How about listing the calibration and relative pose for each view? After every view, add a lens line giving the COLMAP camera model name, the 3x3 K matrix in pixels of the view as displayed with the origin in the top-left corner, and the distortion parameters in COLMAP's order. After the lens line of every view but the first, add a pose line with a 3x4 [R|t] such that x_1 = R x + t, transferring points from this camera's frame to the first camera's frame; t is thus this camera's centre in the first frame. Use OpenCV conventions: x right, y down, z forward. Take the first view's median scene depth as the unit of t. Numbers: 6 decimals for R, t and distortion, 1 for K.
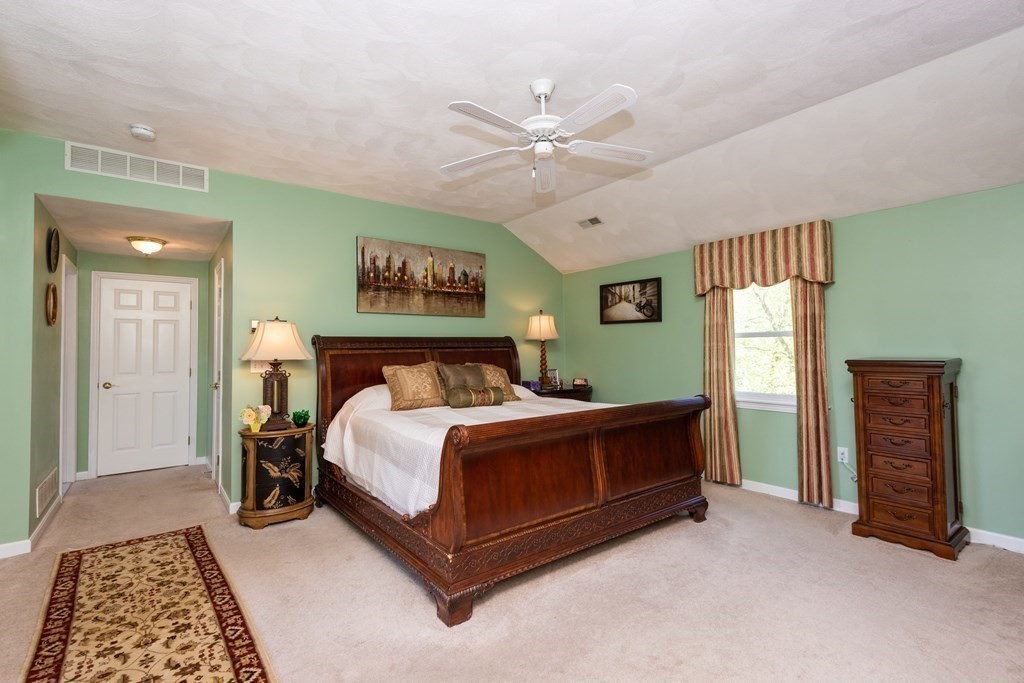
lens RADIAL K [[459.2, 0, 513.7], [0, 459.2, 342.8], [0, 0, 1]] dist [0.011697, -0.001286]
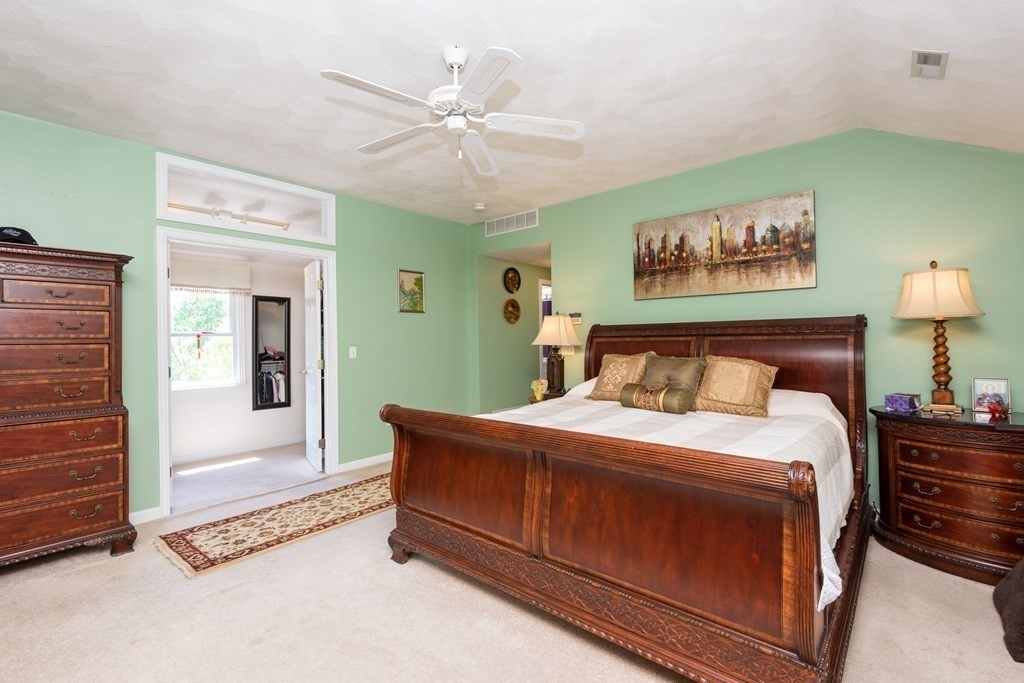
lens RADIAL K [[459.2, 0, 518.1], [0, 459.2, 336.6], [0, 0, 1]] dist [0.011697, -0.001286]
pose [[0.215078, 0.006052, -0.976578, 0.552894], [0.027997, 0.999532, 0.012361, -0.005776], [0.976195, -0.030000, 0.214808, 0.501970]]
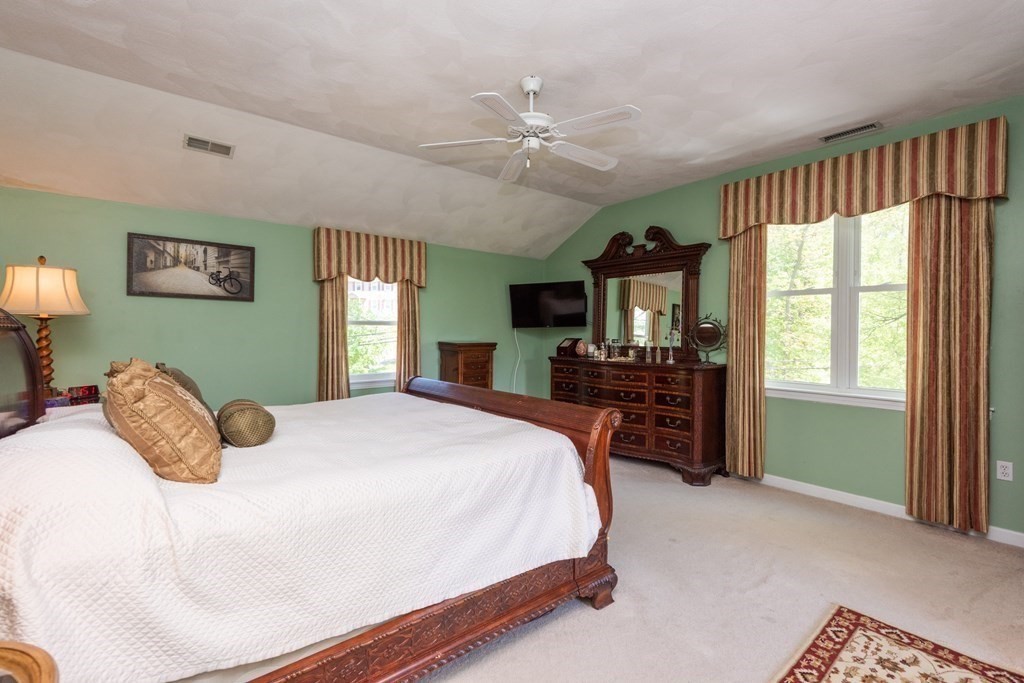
lens RADIAL K [[459.2, 0, 507.3], [0, 459.2, 336.4], [0, 0, 1]] dist [0.011697, -0.001286]
pose [[-0.015352, -0.000149, 0.999882, -0.535603], [-0.020466, 0.999791, -0.000166, 0.007376], [-0.999673, -0.020466, -0.015352, 0.585022]]
